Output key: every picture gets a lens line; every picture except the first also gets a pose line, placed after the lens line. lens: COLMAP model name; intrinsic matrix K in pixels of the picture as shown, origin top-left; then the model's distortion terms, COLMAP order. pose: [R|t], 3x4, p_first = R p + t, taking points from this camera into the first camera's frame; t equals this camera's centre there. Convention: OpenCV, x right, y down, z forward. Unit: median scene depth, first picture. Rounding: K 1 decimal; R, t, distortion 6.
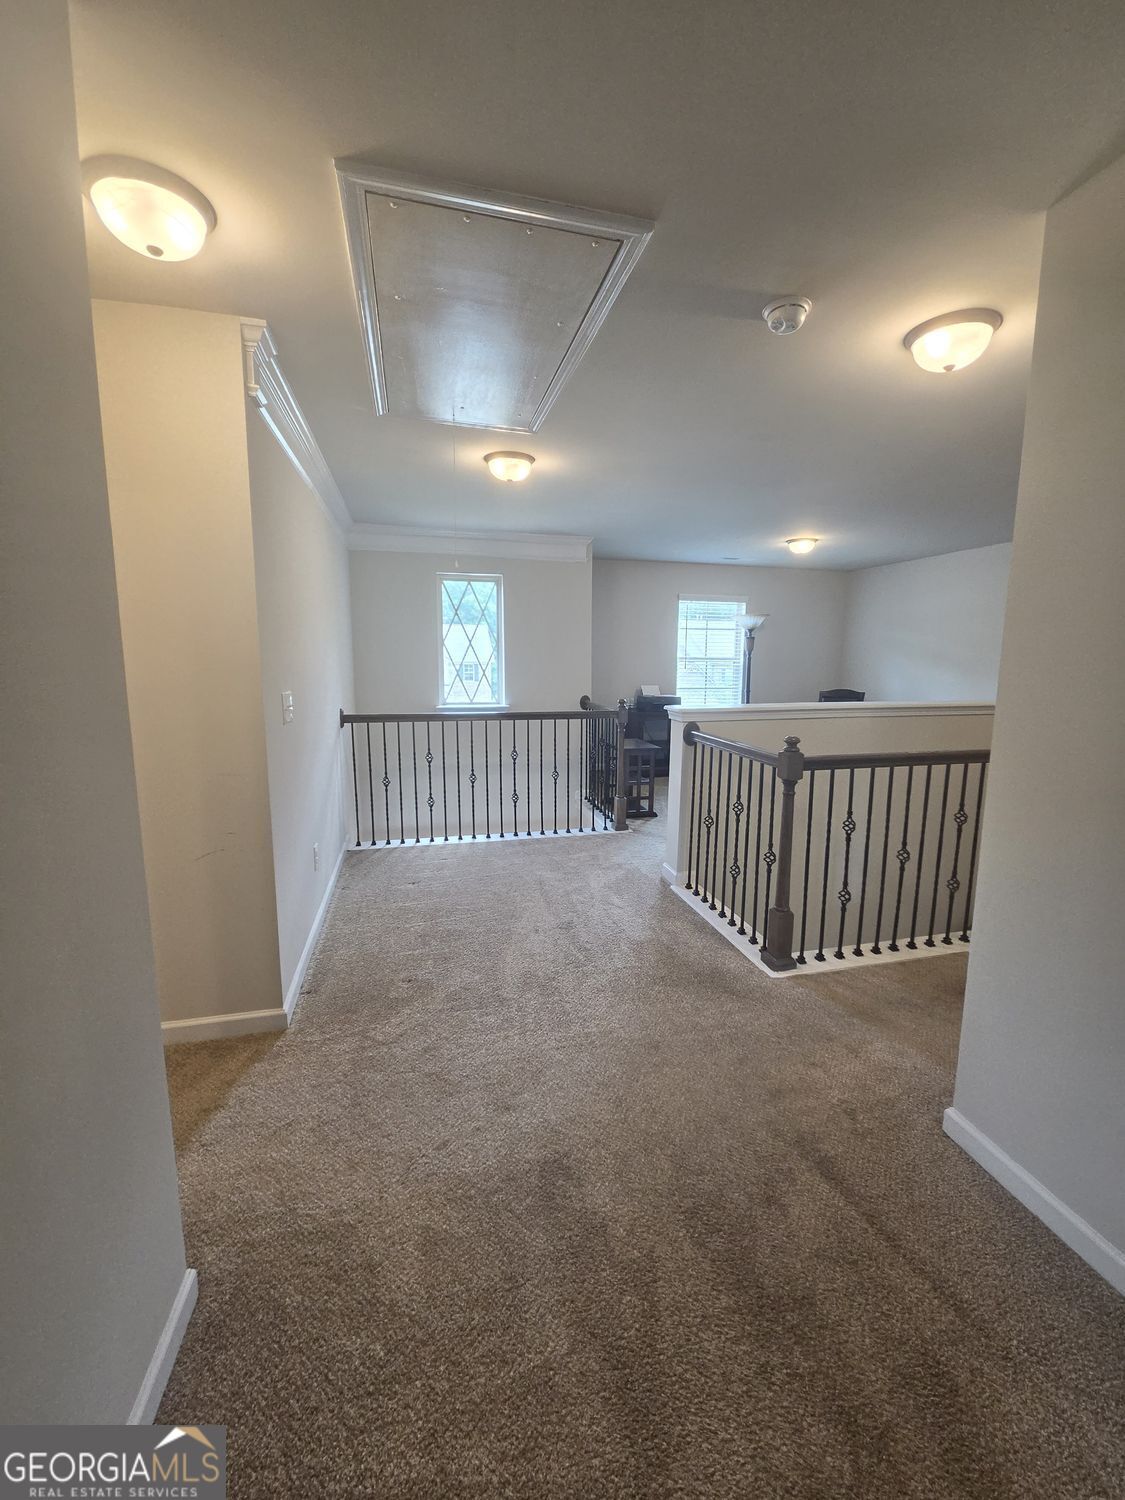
lens RADIAL K [[613.2, 0, 572.0], [0, 613.2, 751.3], [0, 0, 1]] dist [-0.006731, 0.001397]
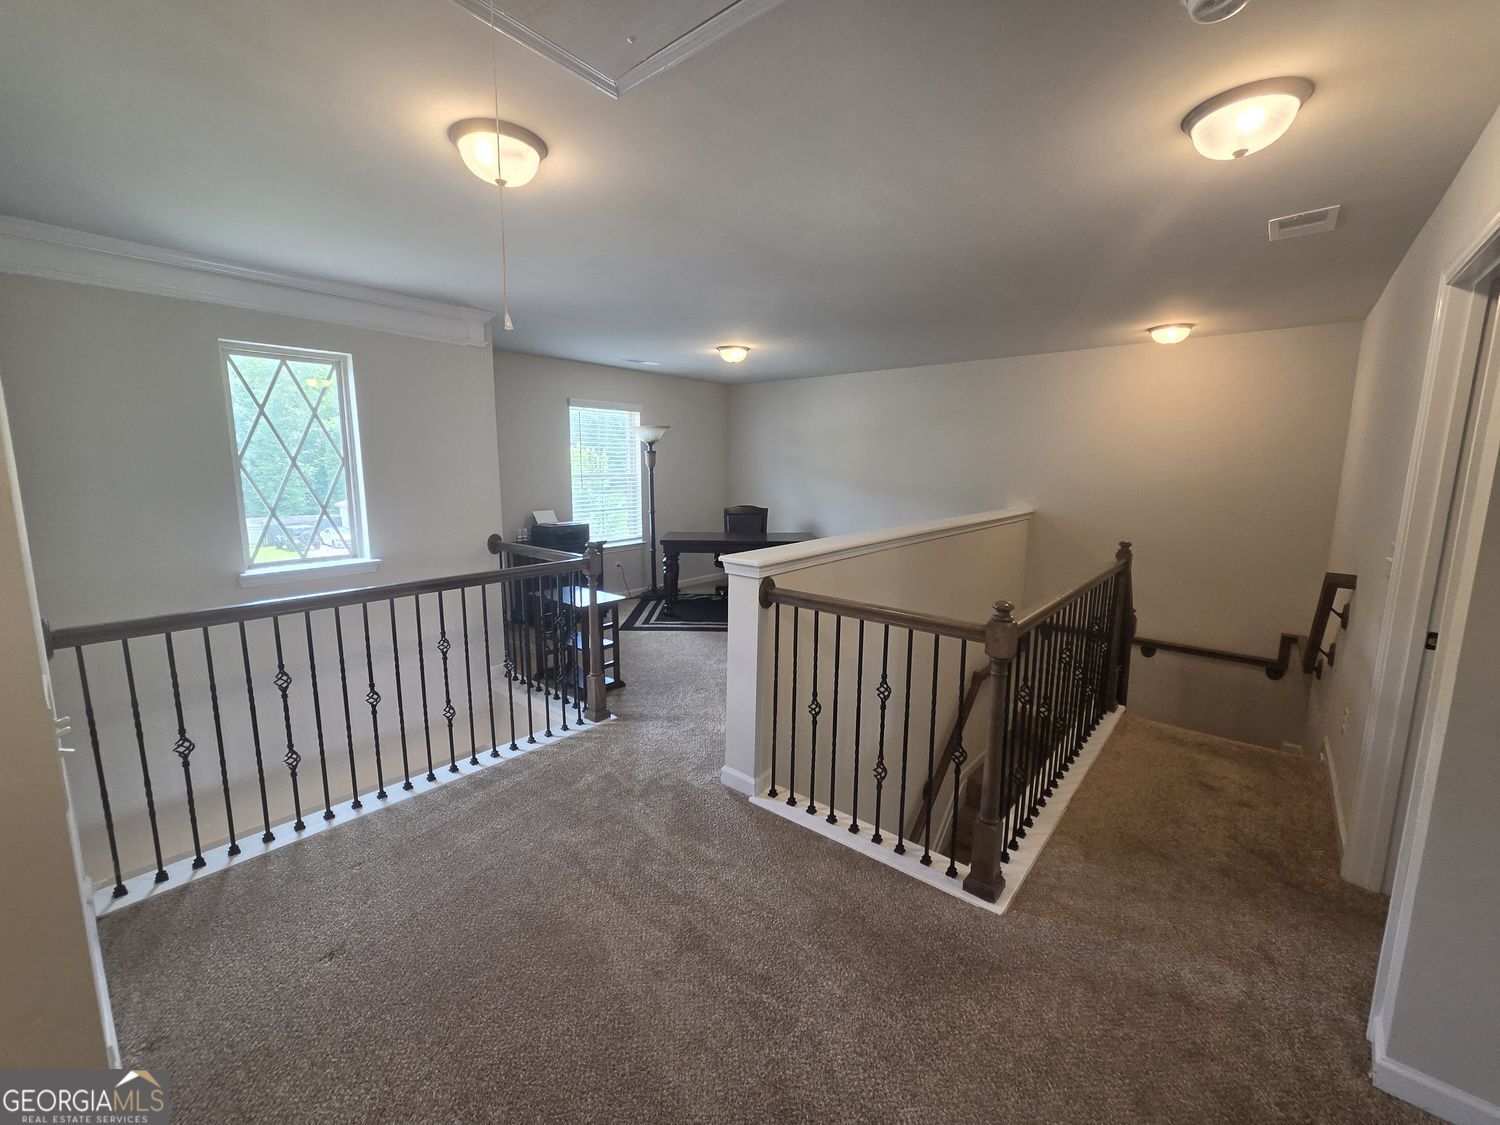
lens RADIAL K [[613.2, 0, 745.6], [0, 613.2, 555.8], [0, 0, 1]] dist [-0.006731, 0.001397]
pose [[0.814595, -0.089042, 0.573155, -0.199346], [0.090261, 0.995569, 0.026382, -0.076328], [-0.572964, 0.030243, 0.819022, 0.323910]]
